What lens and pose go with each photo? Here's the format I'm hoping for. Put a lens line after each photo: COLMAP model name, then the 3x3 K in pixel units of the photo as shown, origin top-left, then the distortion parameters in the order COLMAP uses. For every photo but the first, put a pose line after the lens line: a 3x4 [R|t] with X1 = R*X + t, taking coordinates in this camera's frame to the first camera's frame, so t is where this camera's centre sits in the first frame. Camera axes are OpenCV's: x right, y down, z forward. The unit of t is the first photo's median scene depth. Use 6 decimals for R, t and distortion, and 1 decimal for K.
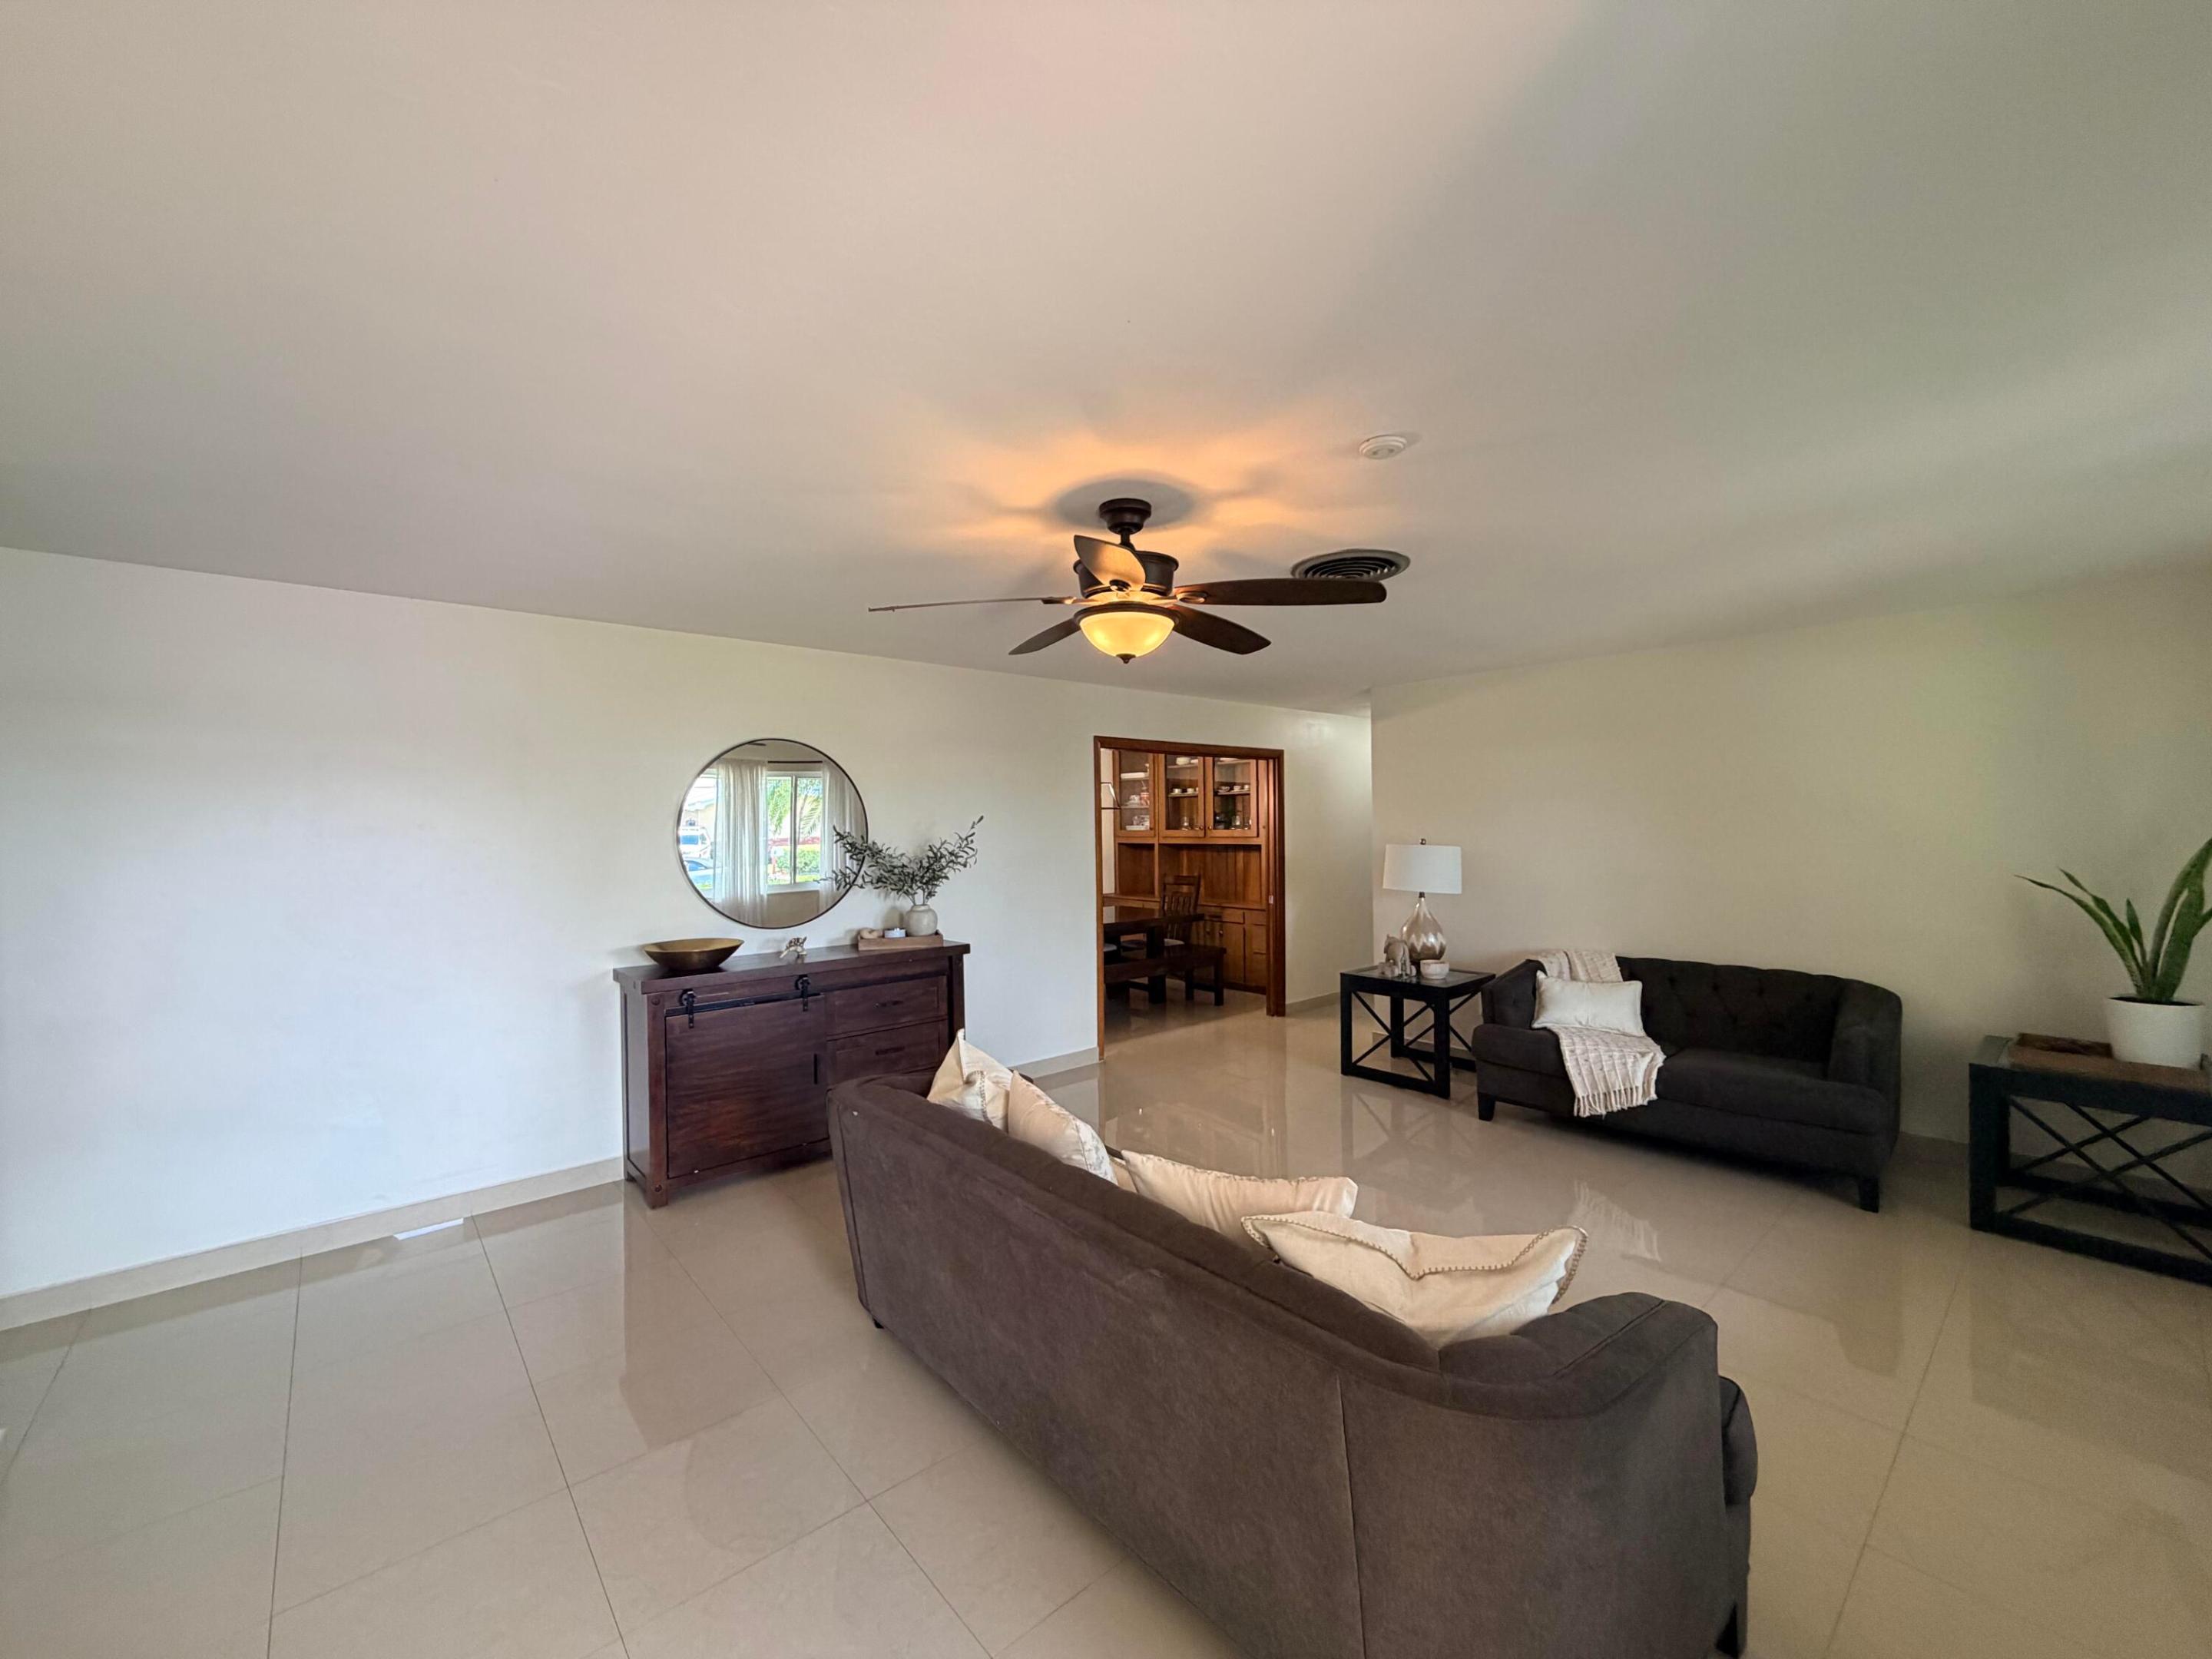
lens RADIAL K [[884.6, 0, 1108.4], [0, 884.6, 835.1], [0, 0, 1]] dist [0.000343, 0.000144]
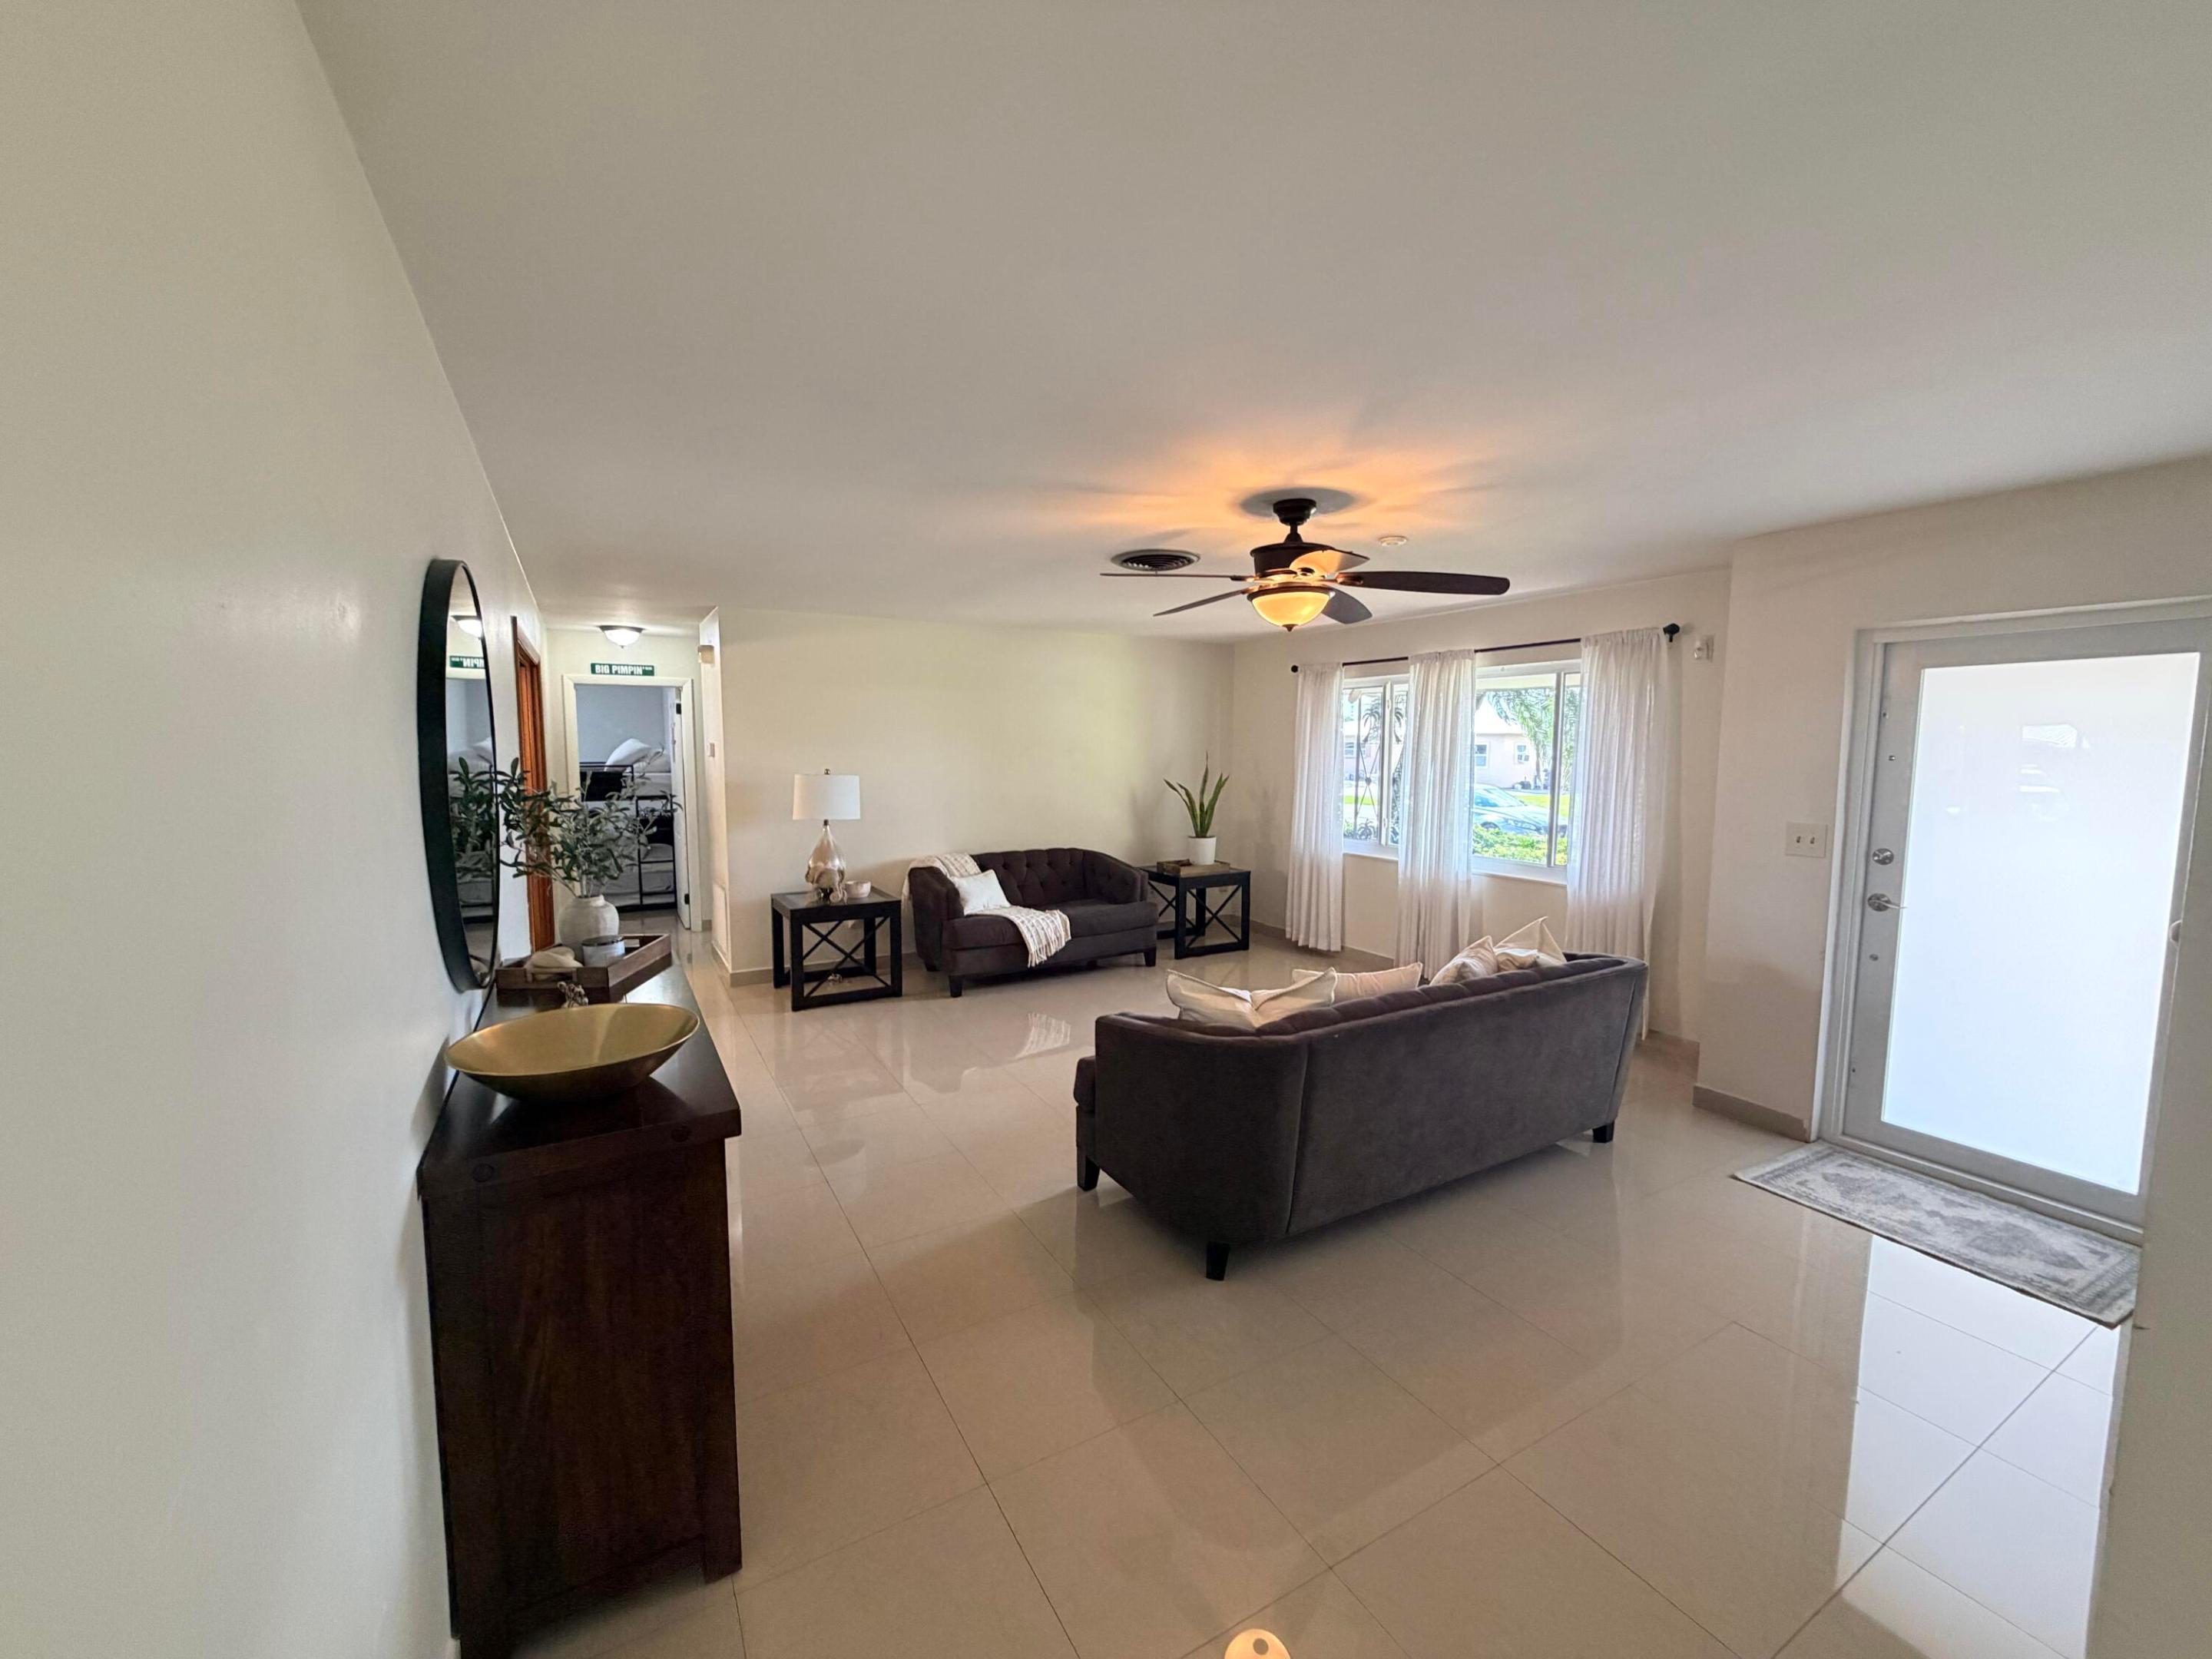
lens RADIAL K [[884.6, 0, 1106.1], [0, 884.6, 828.9], [0, 0, 1]] dist [0.000343, 0.000144]
pose [[0.203030, -0.074765, 0.976314, -0.750621], [0.009410, 0.997184, 0.074406, -0.000050], [-0.979127, -0.005919, 0.203161, 0.580767]]
